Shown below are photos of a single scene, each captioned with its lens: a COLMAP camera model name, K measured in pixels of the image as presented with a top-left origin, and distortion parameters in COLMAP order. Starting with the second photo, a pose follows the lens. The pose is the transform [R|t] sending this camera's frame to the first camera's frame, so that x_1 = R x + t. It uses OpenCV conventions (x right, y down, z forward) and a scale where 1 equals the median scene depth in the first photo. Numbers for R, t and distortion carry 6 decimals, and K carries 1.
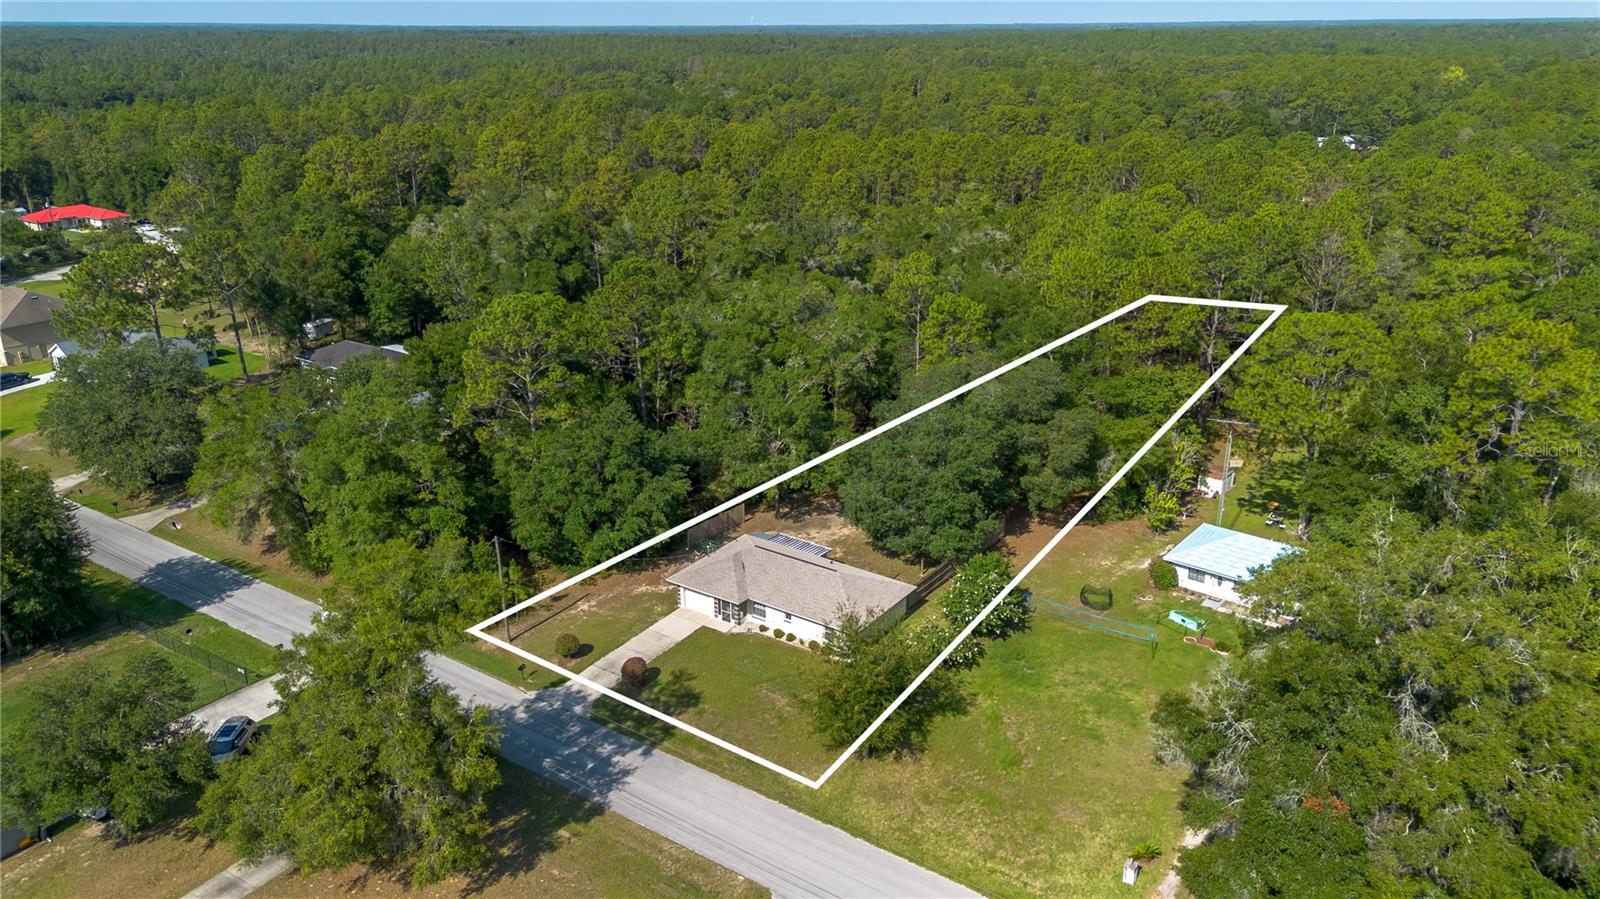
lens RADIAL K [[1104.9, 0, 809.6], [0, 1104.9, 443.6], [0, 0, 1]] dist [0.032886, -0.035495]
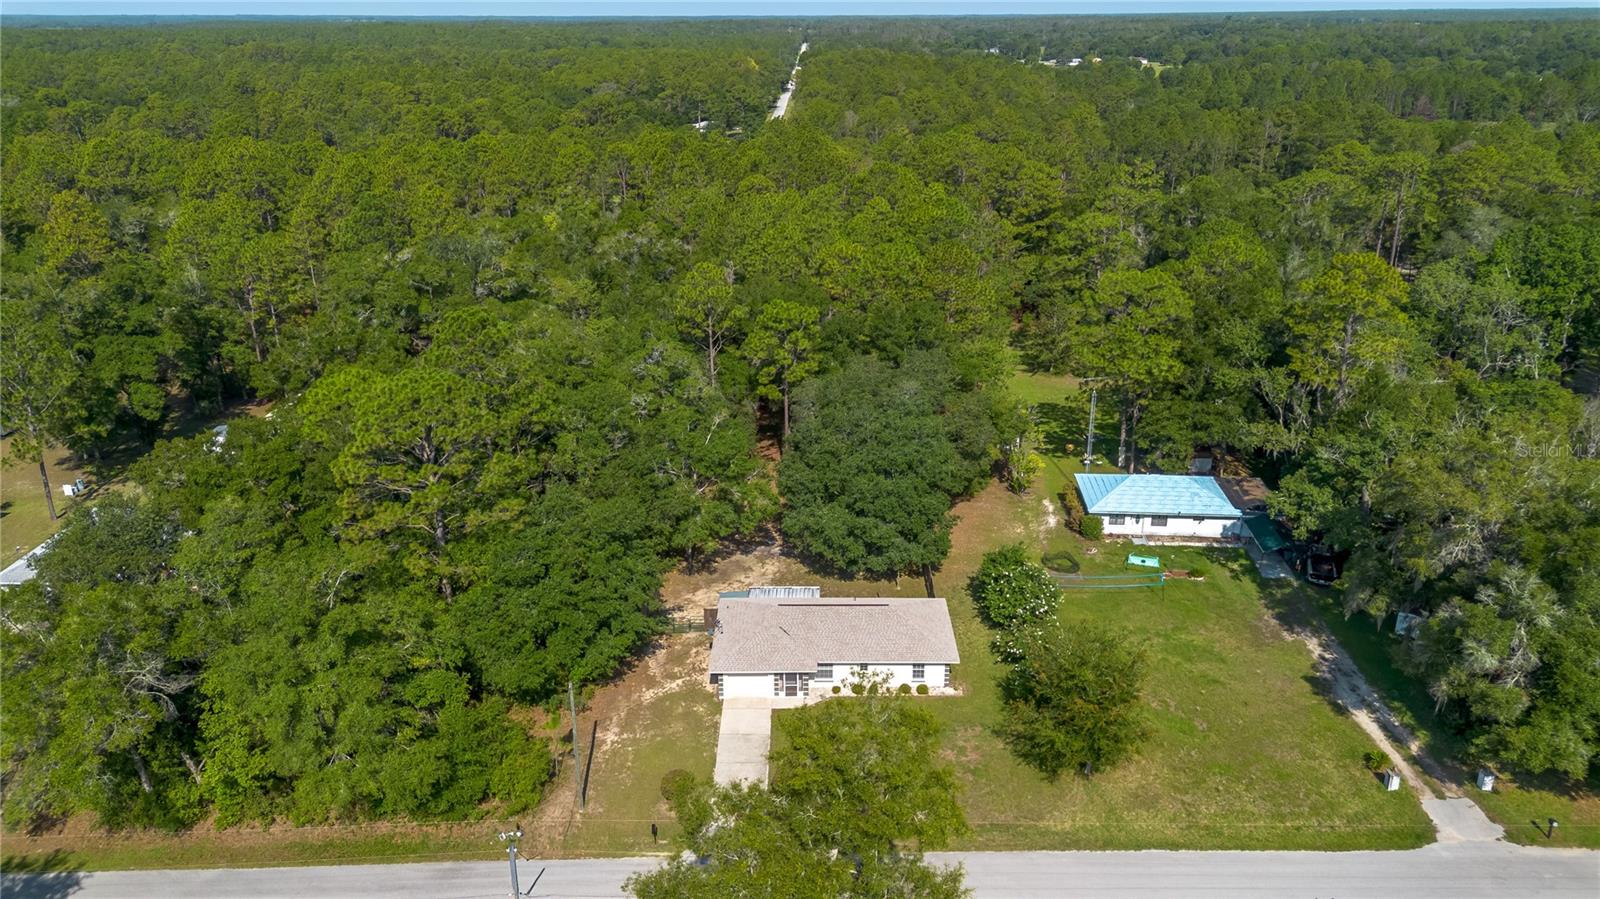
lens RADIAL K [[1104.9, 0, 809.6], [0, 1104.9, 443.6], [0, 0, 1]] dist [0.032886, -0.035495]
pose [[0.823891, -0.200618, 0.530053, -0.496156], [0.198431, 0.978165, 0.061790, -0.088007], [-0.530876, 0.054271, 0.845710, 0.241791]]
